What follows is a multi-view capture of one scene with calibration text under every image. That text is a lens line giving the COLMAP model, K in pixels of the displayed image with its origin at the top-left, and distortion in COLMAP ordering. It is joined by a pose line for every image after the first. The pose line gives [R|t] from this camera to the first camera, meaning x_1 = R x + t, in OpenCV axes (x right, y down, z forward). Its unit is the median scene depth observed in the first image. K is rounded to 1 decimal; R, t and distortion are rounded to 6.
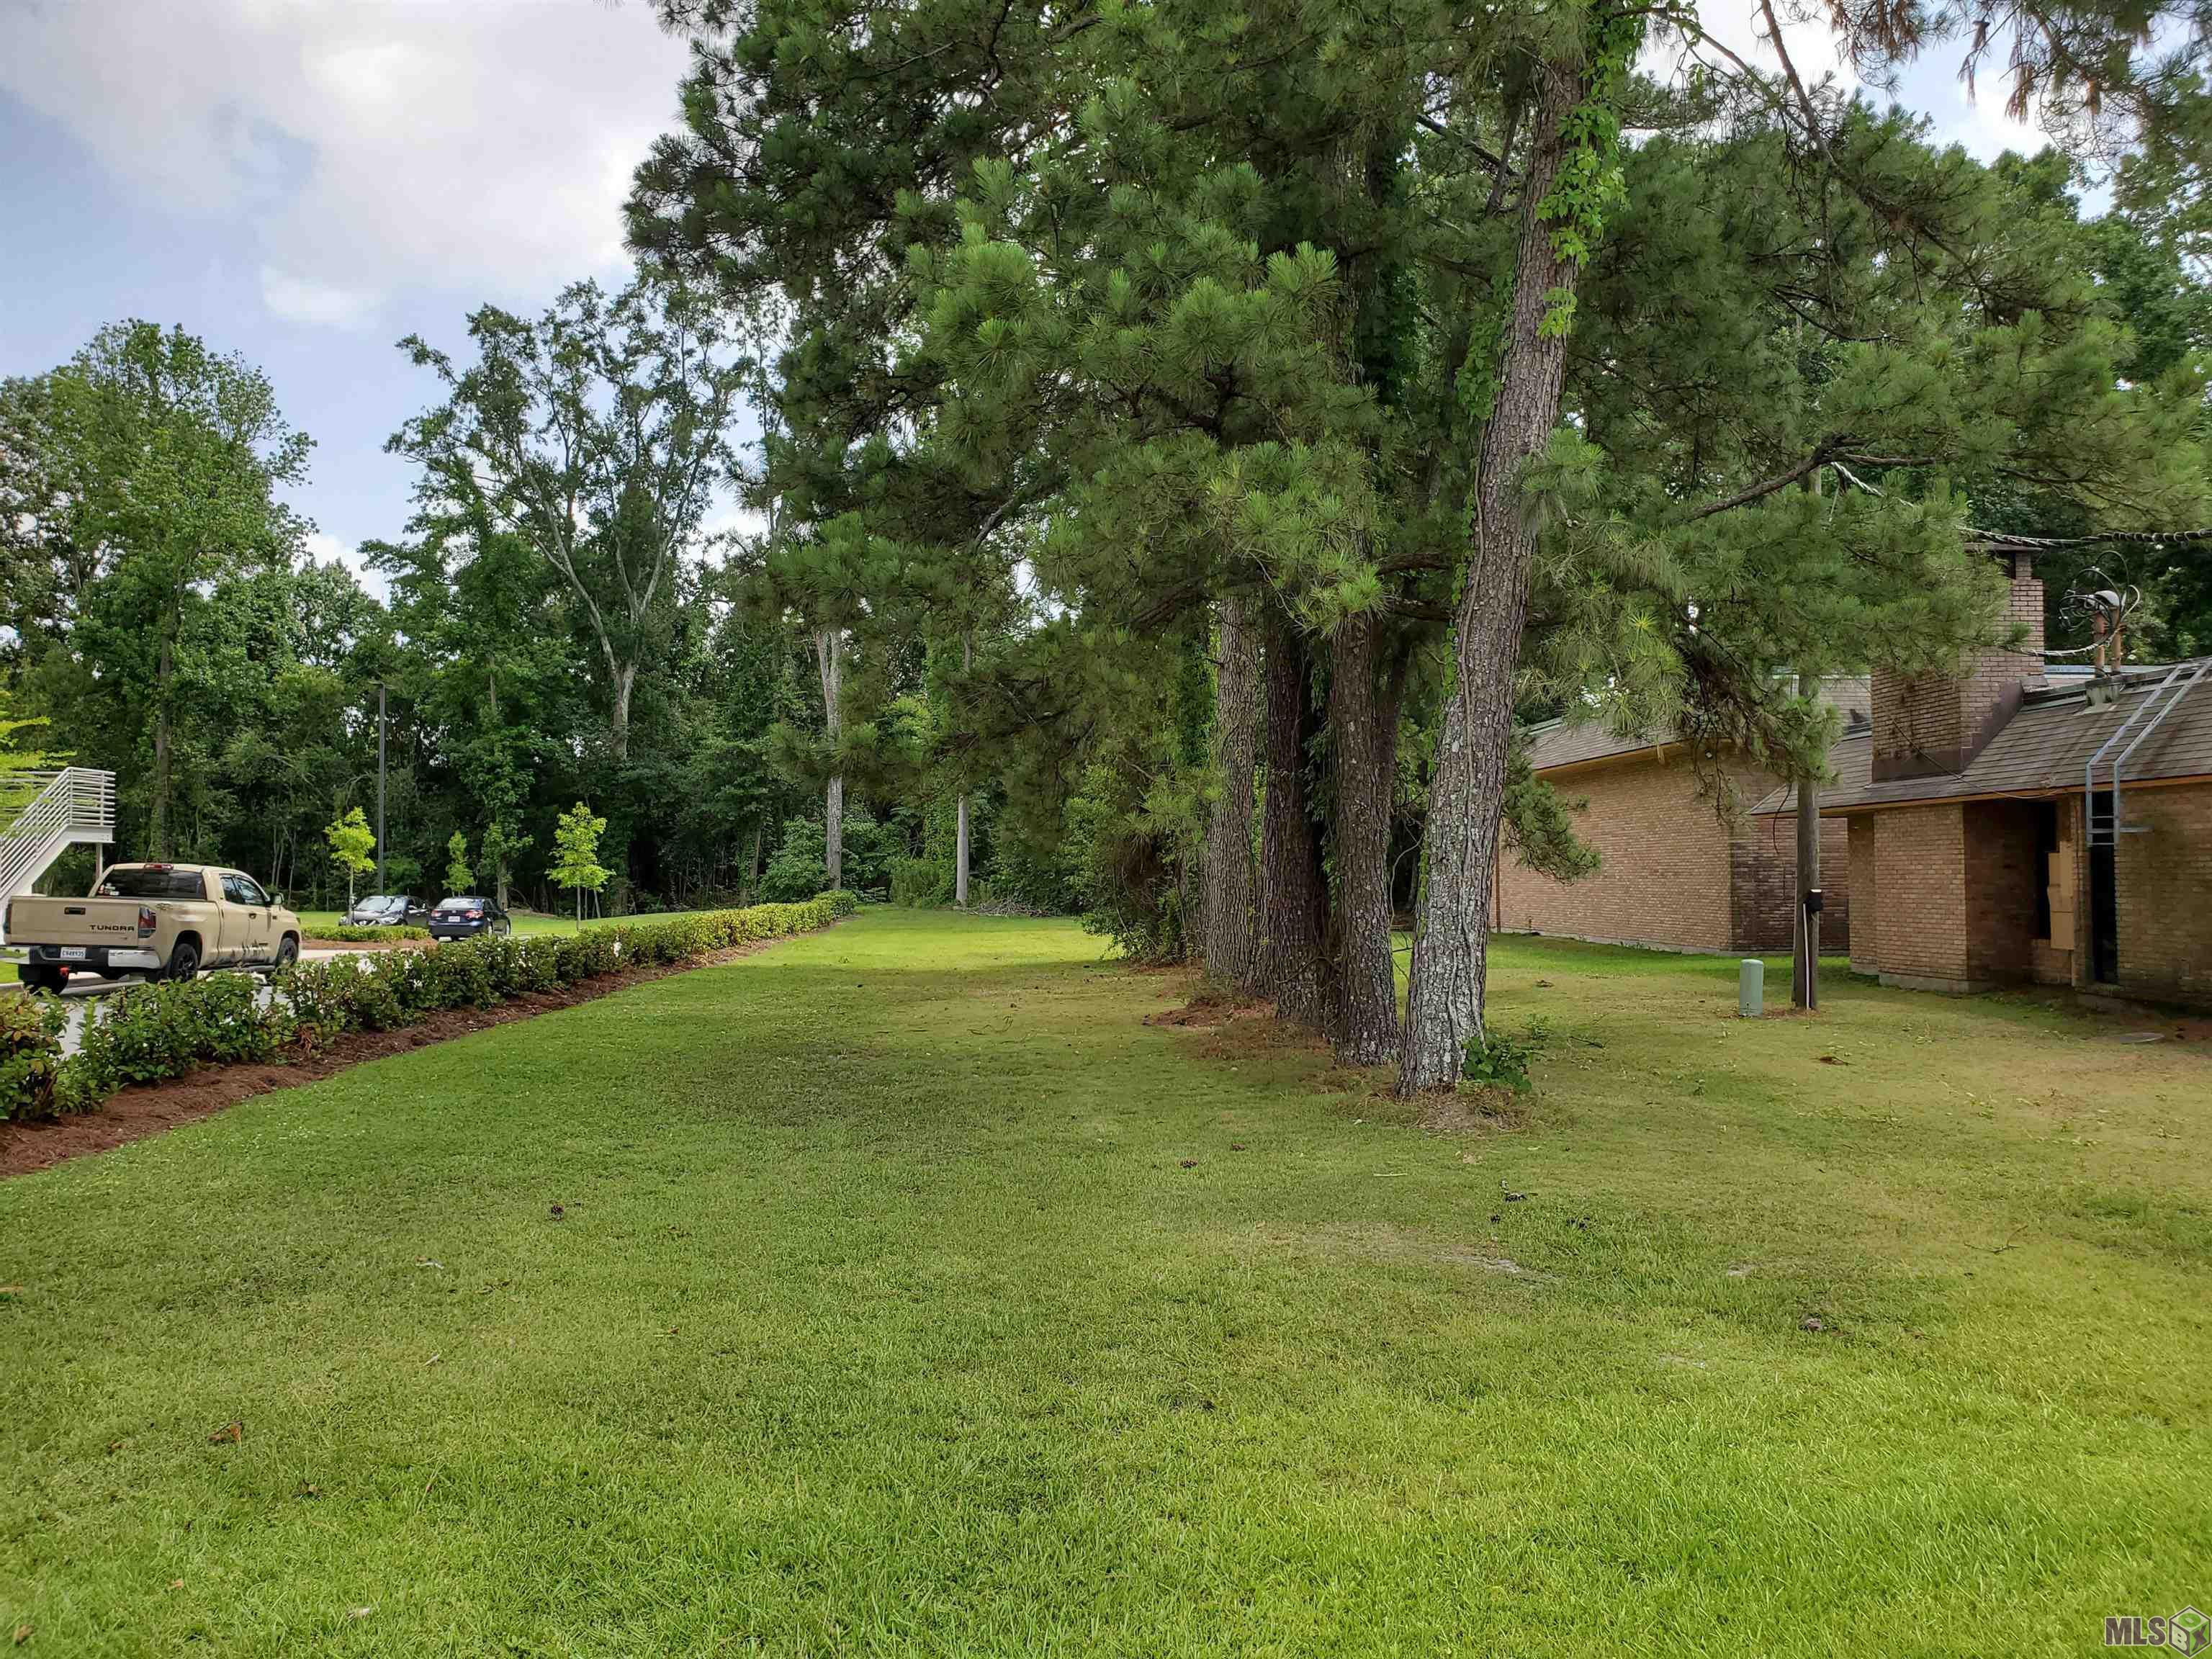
lens RADIAL K [[1712.9, 0, 1040.1], [0, 1712.9, 875.6], [0, 0, 1]] dist [0.005123, -0.068680]
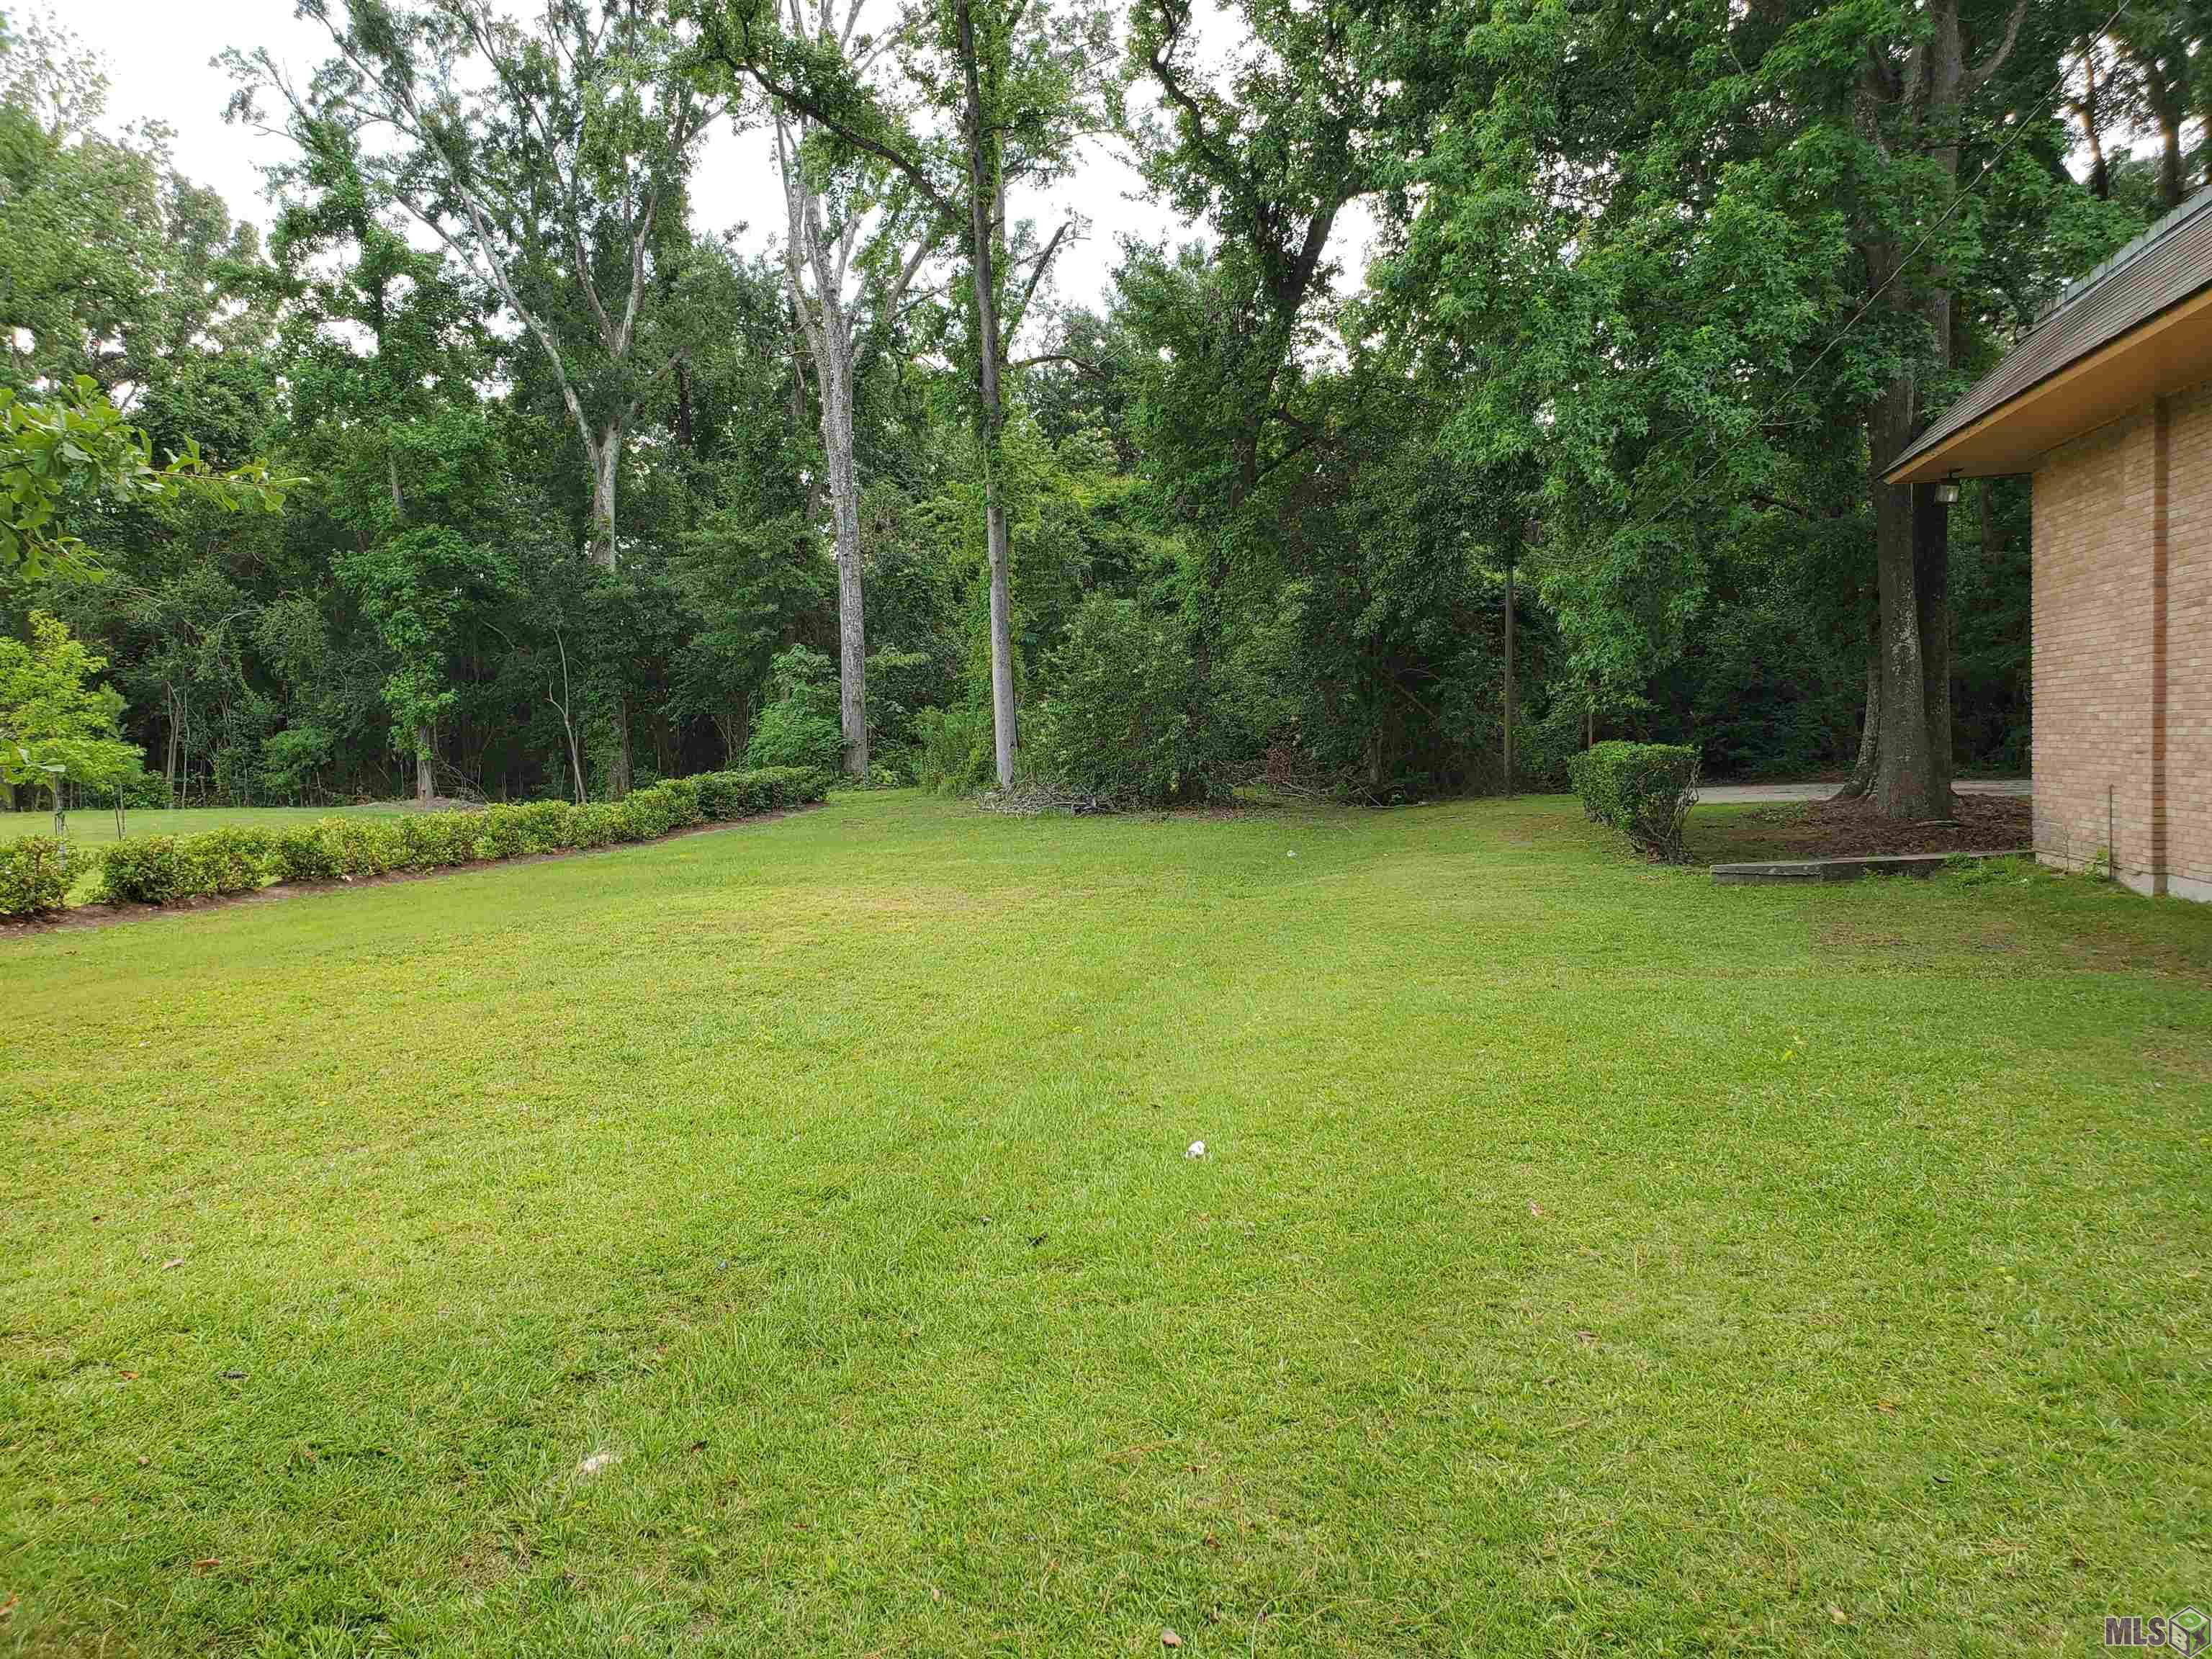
lens RADIAL K [[1712.9, 0, 1040.1], [0, 1712.9, 875.6], [0, 0, 1]] dist [0.005123, -0.068680]
pose [[0.970986, -0.001490, -0.239132, 0.109294], [0.021146, 0.996599, 0.079650, 0.000637], [0.238200, -0.082395, 0.967715, 0.504327]]
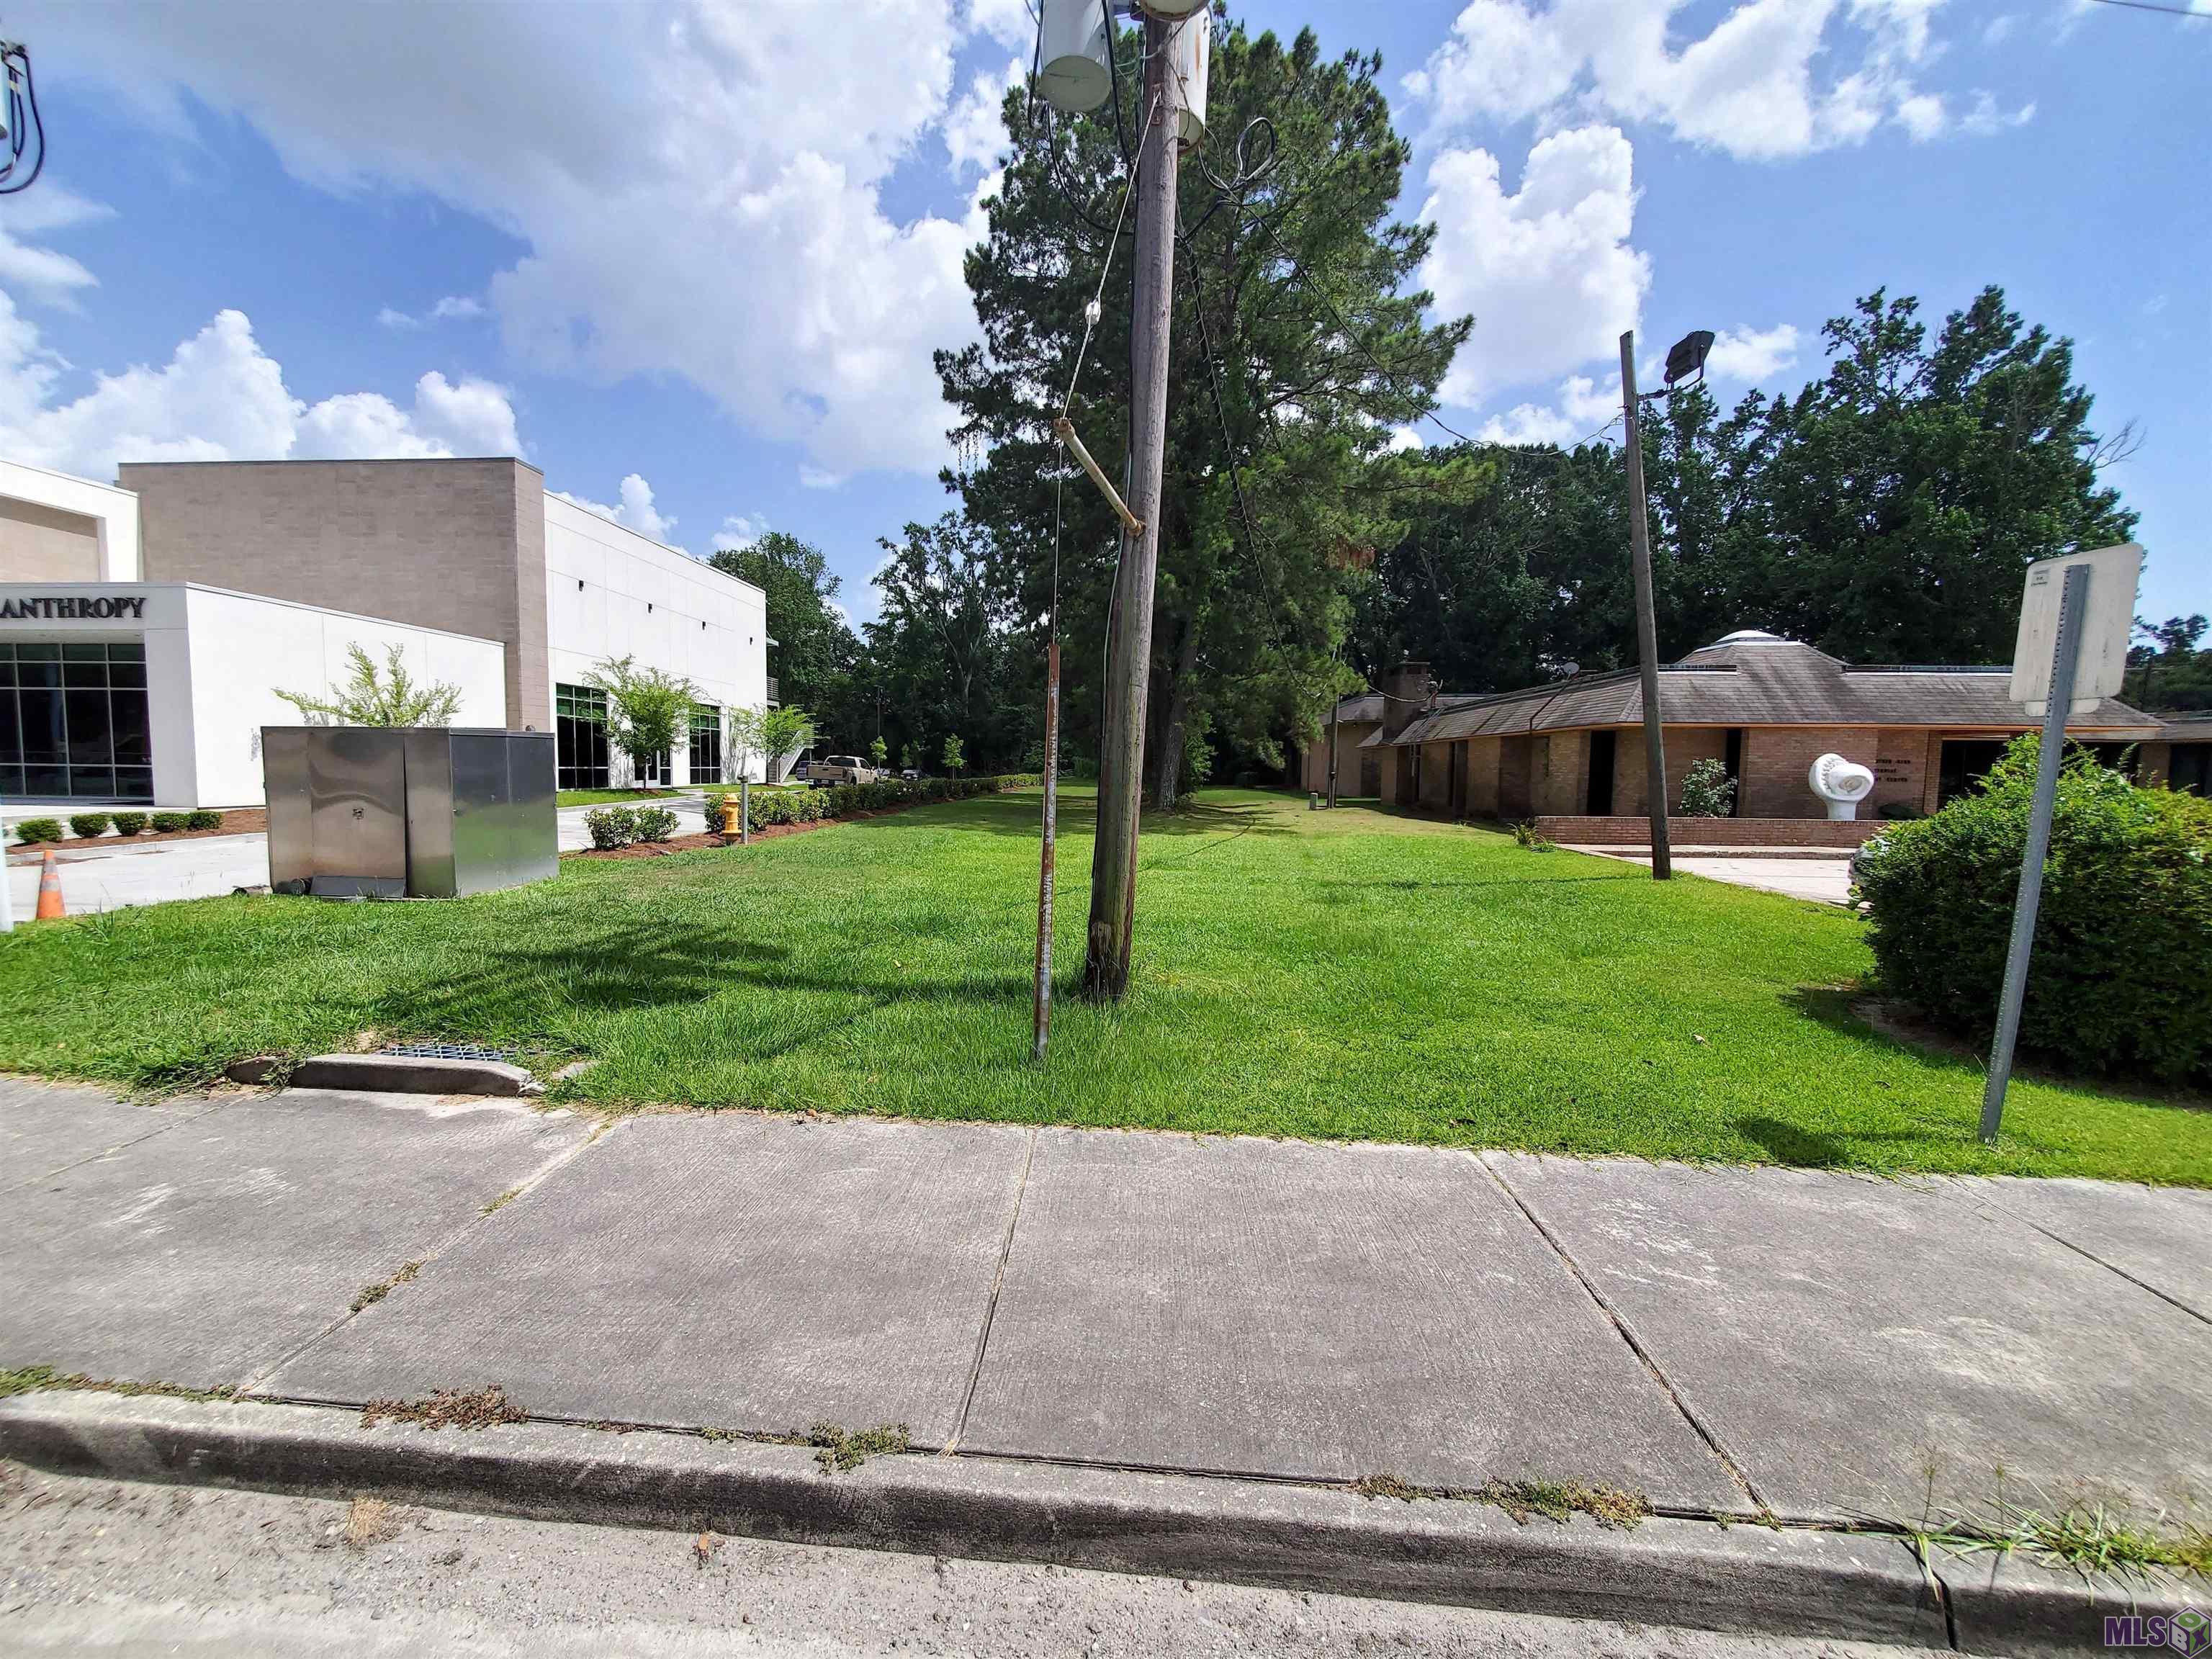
lens RADIAL K [[827.3, 0, 1100.8], [0, 827.3, 860.8], [0, 0, 1]] dist [-0.000217, -0.000002]
pose [[0.997502, 0.026126, -0.065624, 0.030258], [-0.018483, 0.993253, 0.114485, 0.000746], [0.068173, -0.112986, 0.991255, -0.187860]]
